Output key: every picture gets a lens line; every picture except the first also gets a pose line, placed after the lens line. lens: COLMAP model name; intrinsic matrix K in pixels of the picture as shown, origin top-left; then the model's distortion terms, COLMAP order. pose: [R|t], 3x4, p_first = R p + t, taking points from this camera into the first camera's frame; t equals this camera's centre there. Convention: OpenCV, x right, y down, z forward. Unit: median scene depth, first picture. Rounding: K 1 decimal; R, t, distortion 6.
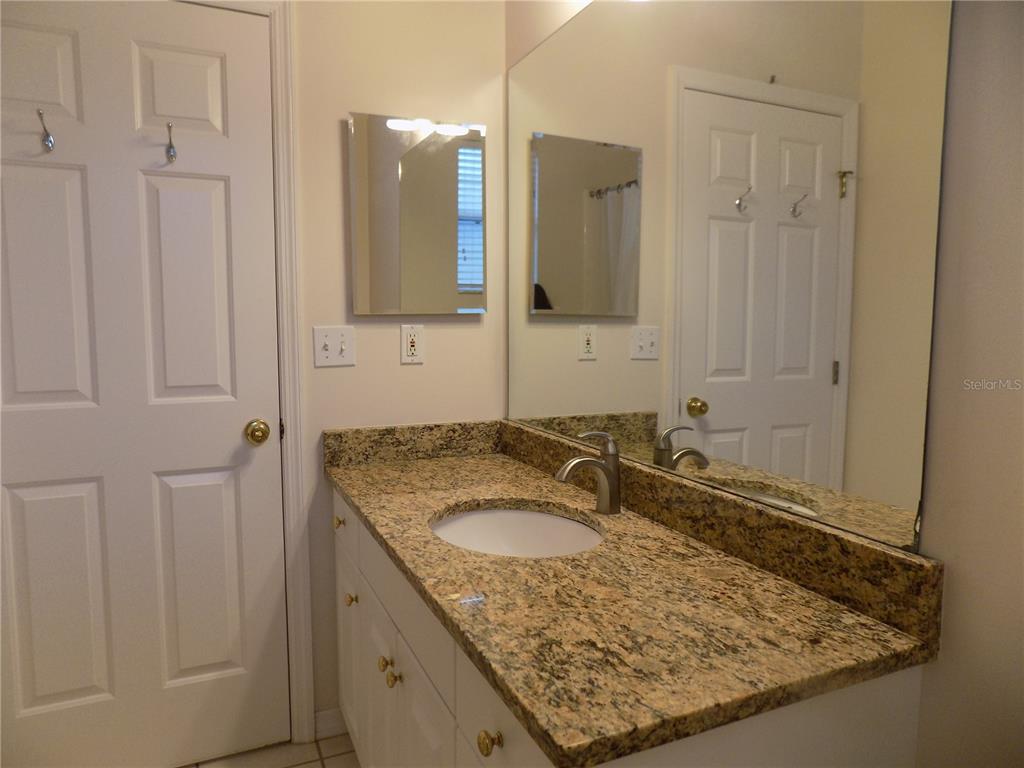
lens RADIAL K [[684.5, 0, 512.0], [0, 684.5, 384.0], [0, 0, 1]] dist [-0.091699, 0.072876]
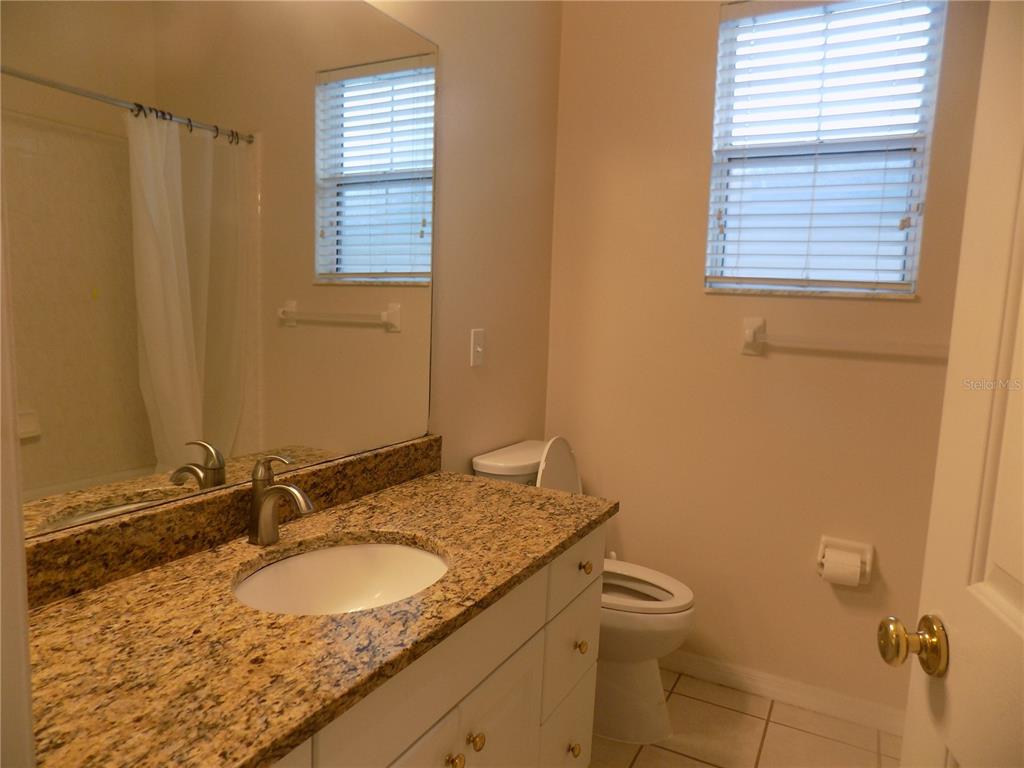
lens RADIAL K [[684.5, 0, 512.0], [0, 684.5, 384.0], [0, 0, 1]] dist [-0.091699, 0.072876]
pose [[-0.602445, -0.125036, 0.788306, -1.004881], [0.032531, 0.982986, 0.180776, -0.232019], [-0.797497, 0.134552, -0.588127, 1.673209]]
